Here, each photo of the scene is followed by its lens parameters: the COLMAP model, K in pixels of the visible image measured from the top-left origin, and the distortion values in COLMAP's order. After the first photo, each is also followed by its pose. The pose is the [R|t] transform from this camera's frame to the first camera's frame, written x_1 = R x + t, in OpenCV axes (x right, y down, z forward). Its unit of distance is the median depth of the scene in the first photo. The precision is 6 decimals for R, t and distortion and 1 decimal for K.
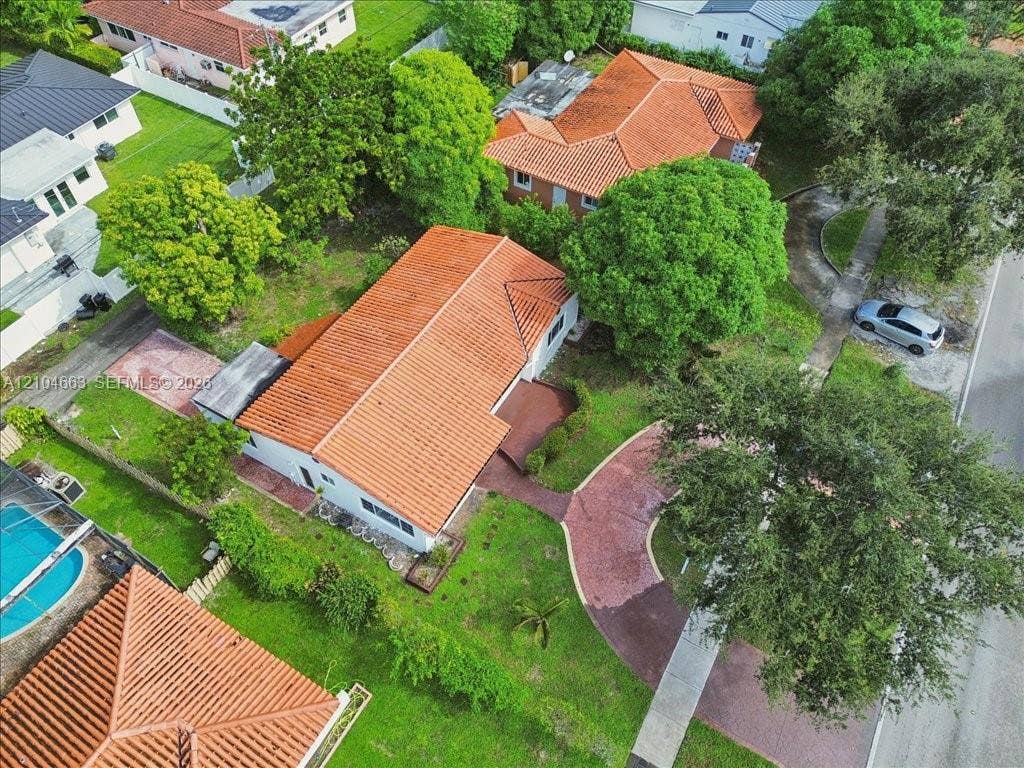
lens RADIAL K [[718.2, 0, 511.5], [0, 718.2, 383.0], [0, 0, 1]] dist [0.045667, -0.009719]
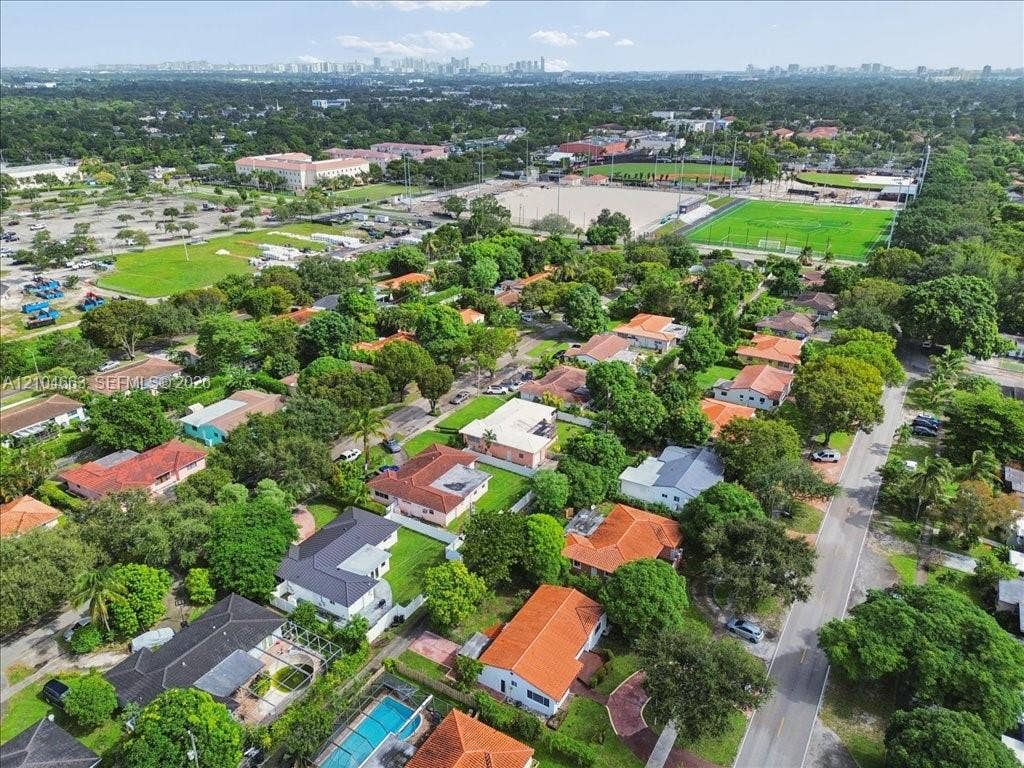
lens RADIAL K [[718.2, 0, 511.0], [0, 718.2, 381.0], [0, 0, 1]] dist [0.045667, -0.009719]
pose [[0.999889, -0.003523, -0.014504, -0.180573], [-0.003912, 0.875905, -0.482467, 0.349097], [0.014403, 0.482470, 0.875794, -1.442103]]
